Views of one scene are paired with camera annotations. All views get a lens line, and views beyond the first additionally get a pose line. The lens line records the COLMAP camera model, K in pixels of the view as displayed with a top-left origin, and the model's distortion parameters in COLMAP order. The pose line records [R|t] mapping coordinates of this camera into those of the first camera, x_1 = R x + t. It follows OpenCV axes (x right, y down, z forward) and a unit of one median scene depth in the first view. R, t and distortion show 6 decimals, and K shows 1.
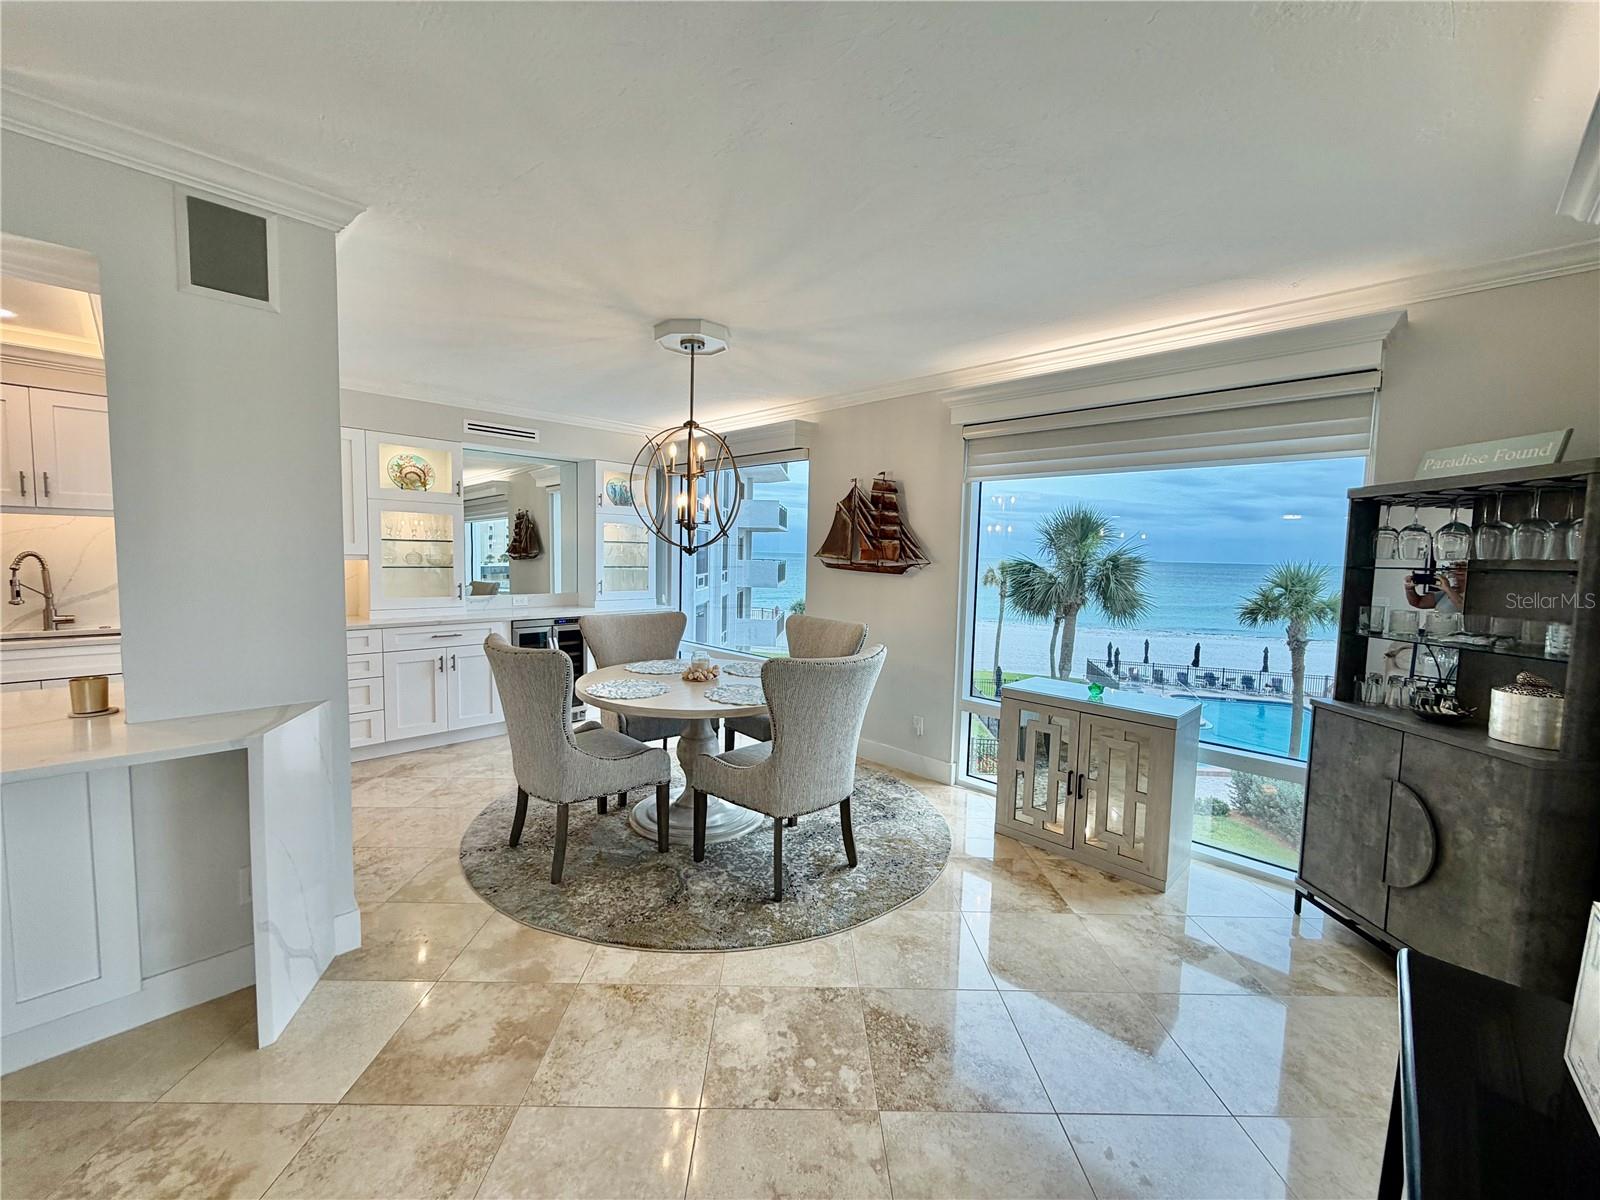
lens RADIAL K [[634.4, 0, 796.3], [0, 634.4, 601.1], [0, 0, 1]] dist [-0.002346, 0.000702]
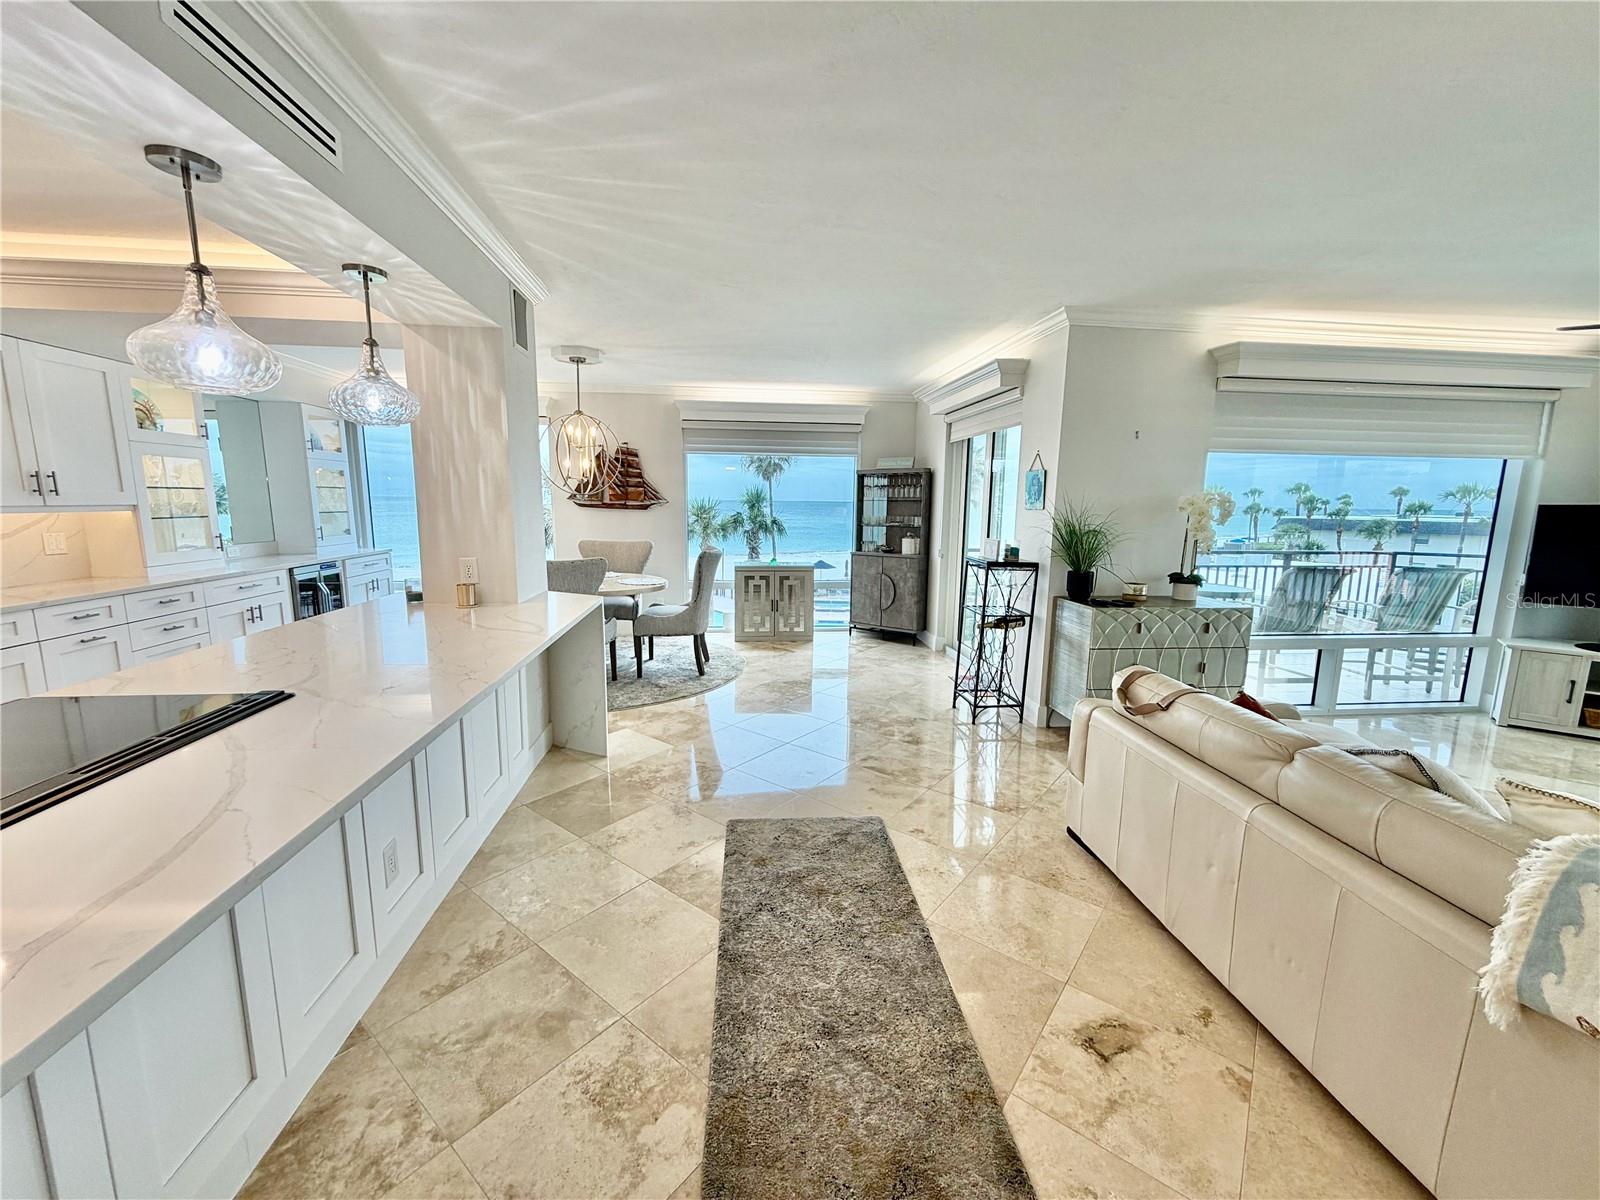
lens RADIAL K [[634.4, 0, 799.9], [0, 634.4, 598.6], [0, 0, 1]] dist [-0.002346, 0.000702]
pose [[0.628973, -0.134814, 0.765649, -1.163252], [0.062126, 0.990416, 0.123355, 0.008878], [-0.774941, -0.030020, 0.631320, -0.421330]]
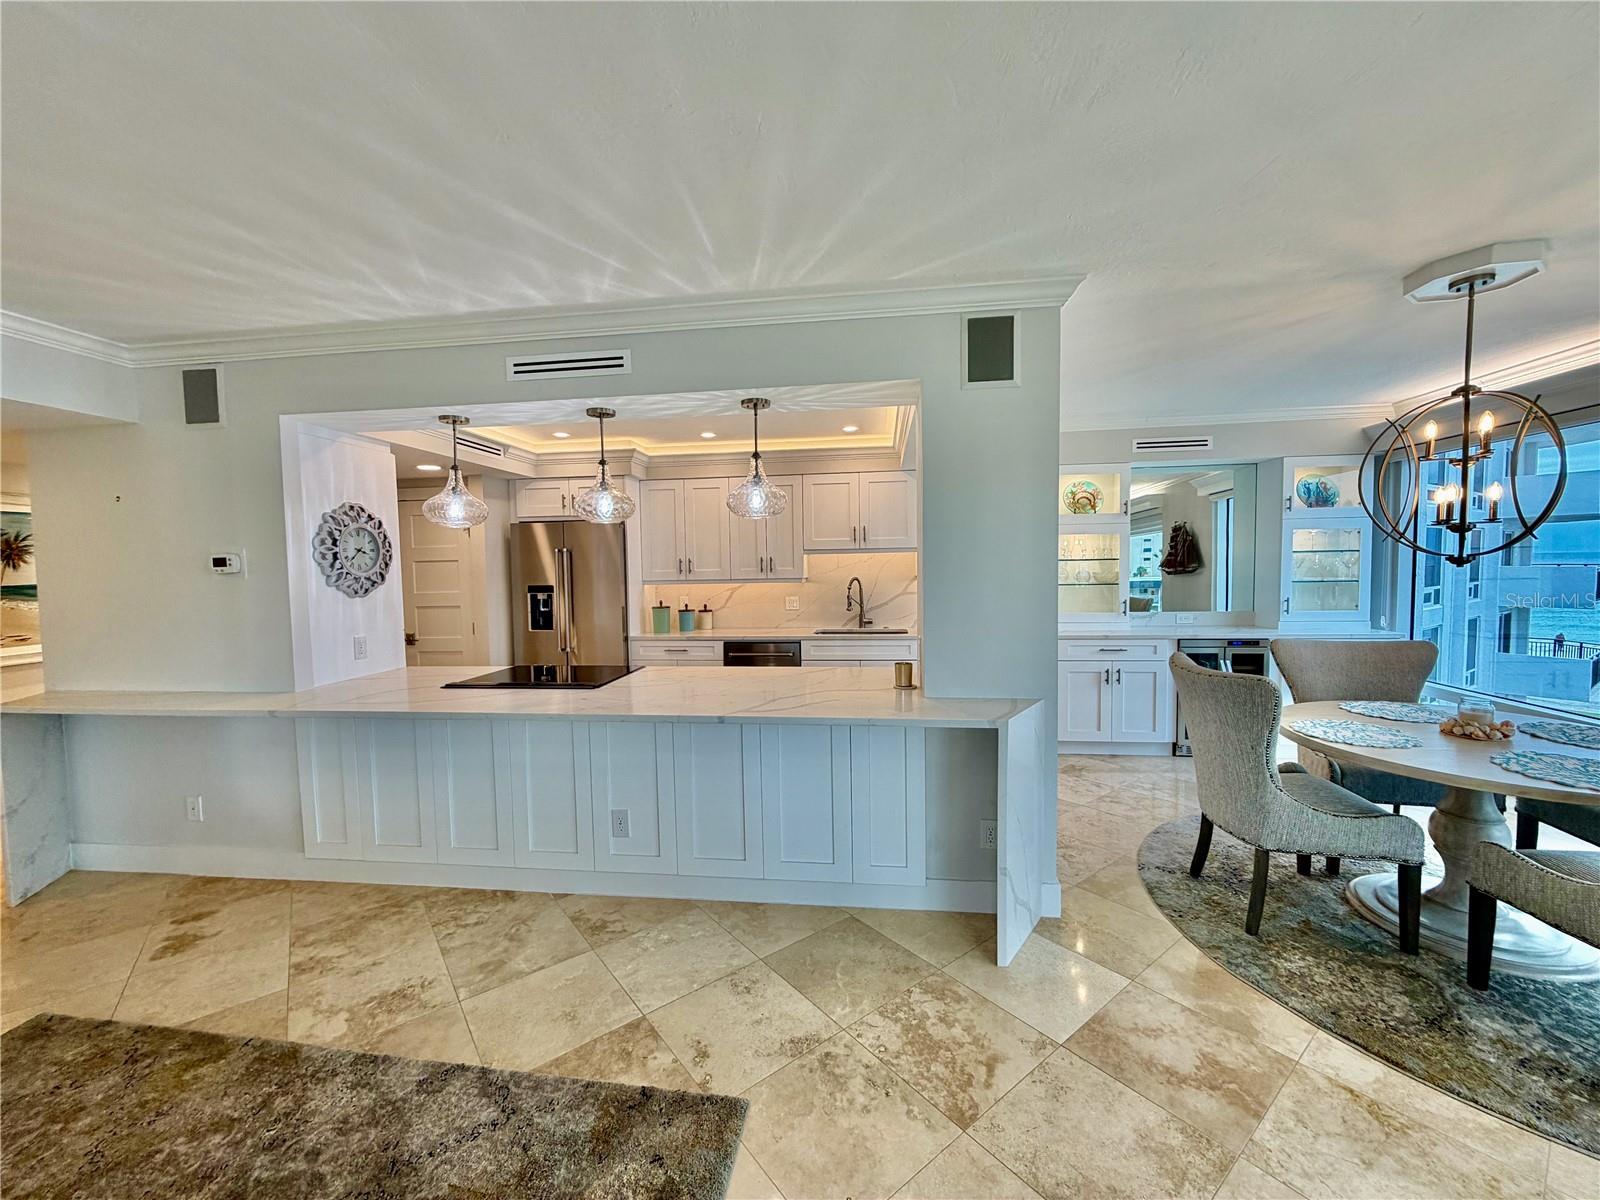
lens RADIAL K [[634.4, 0, 798.2], [0, 634.4, 599.2], [0, 0, 1]] dist [-0.002346, 0.000702]
pose [[0.603630, 0.009912, -0.797203, -0.049342], [-0.030034, 0.999496, -0.010314, -0.003536], [0.796699, 0.030169, 0.603623, -0.068661]]
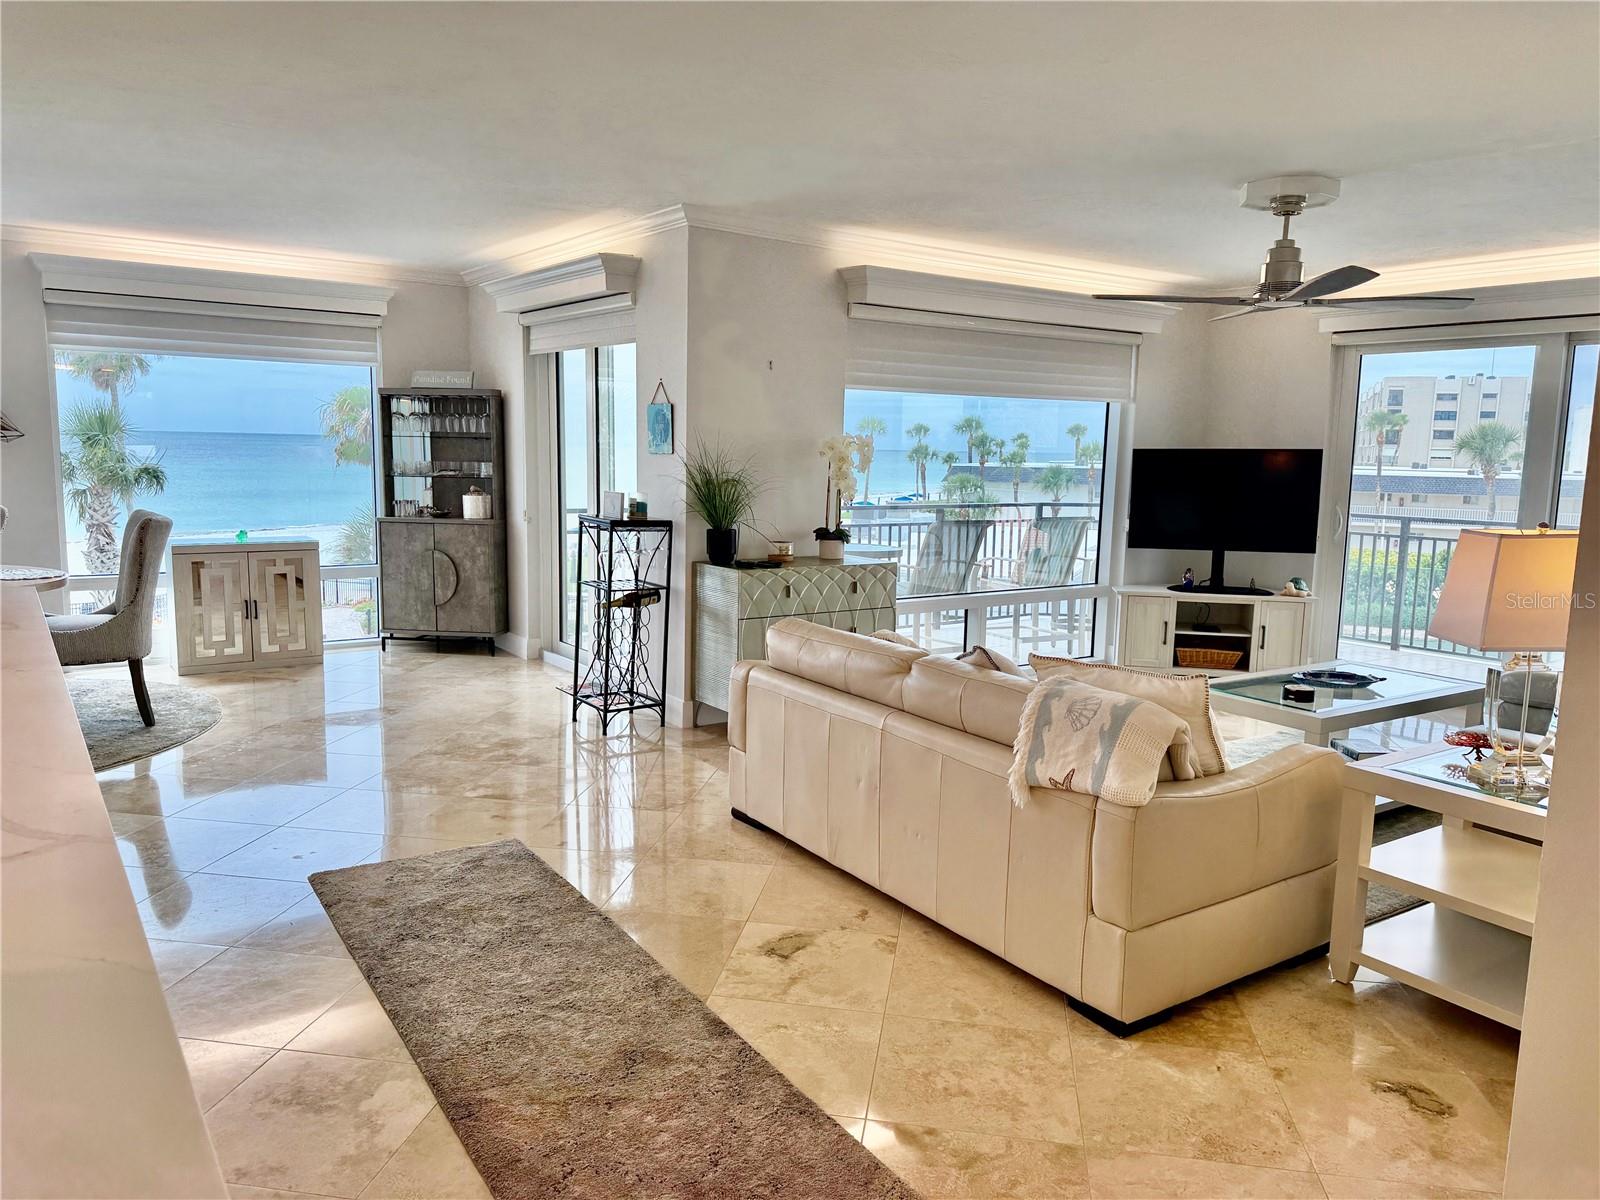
lens RADIAL K [[1137.3, 0, 802.8], [0, 1137.3, 607.1], [0, 0, 1]] dist [0.062354, -0.013583]
pose [[0.169913, -0.158318, 0.972659, -1.671087], [0.057759, 0.986914, 0.150549, -0.000830], [-0.983765, 0.030600, 0.176834, -0.517732]]
